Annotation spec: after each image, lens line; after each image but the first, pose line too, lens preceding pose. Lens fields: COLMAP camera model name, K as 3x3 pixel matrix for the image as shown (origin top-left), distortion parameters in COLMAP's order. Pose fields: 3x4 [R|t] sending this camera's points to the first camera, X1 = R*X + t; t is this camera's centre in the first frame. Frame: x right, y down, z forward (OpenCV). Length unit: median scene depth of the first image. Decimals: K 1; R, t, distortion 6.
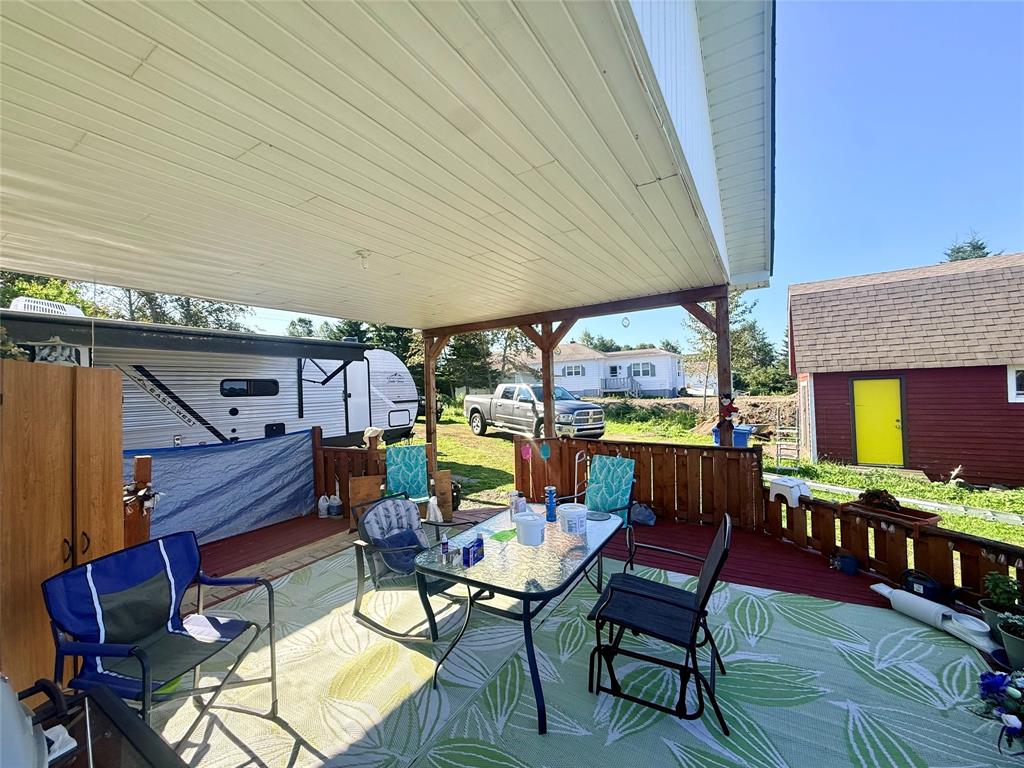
lens RADIAL K [[407.2, 0, 522.6], [0, 407.2, 389.1], [0, 0, 1]] dist [0.000765, -0.000083]
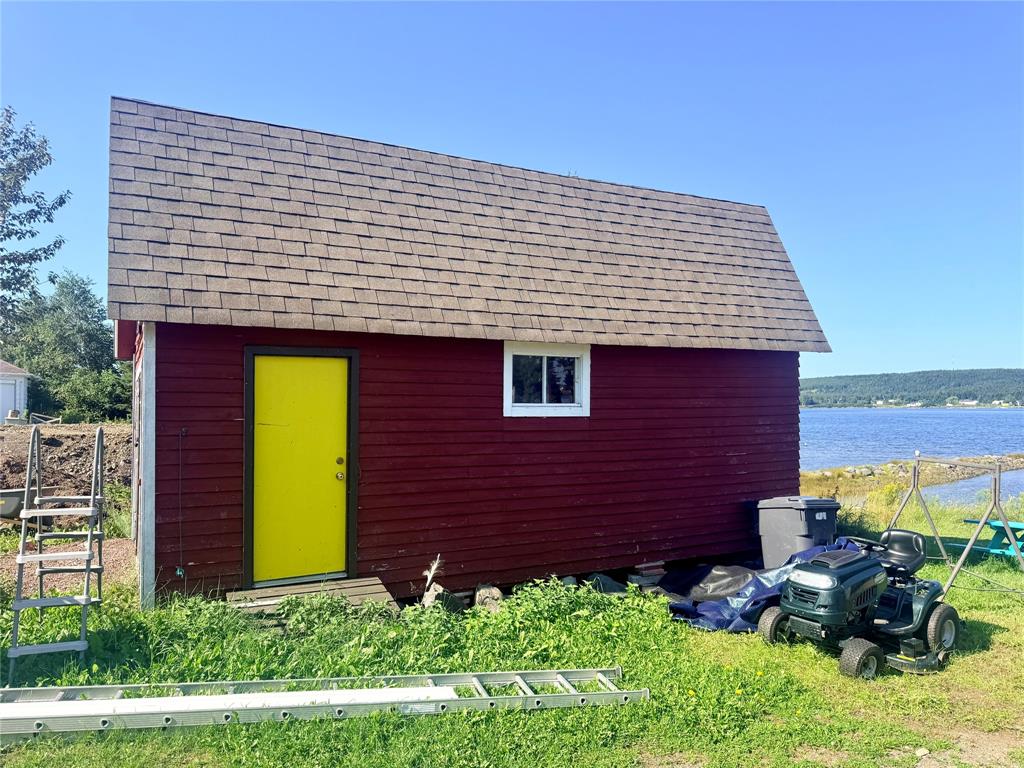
lens RADIAL K [[724.2, 0, 510.1], [0, 724.2, 388.6], [0, 0, 1]] dist [0.006407, -0.008699]
pose [[0.502323, 0.056198, 0.862852, 0.370913], [-0.020261, 0.998377, -0.053230, 0.039601], [-0.864442, 0.009256, 0.502647, 0.479412]]
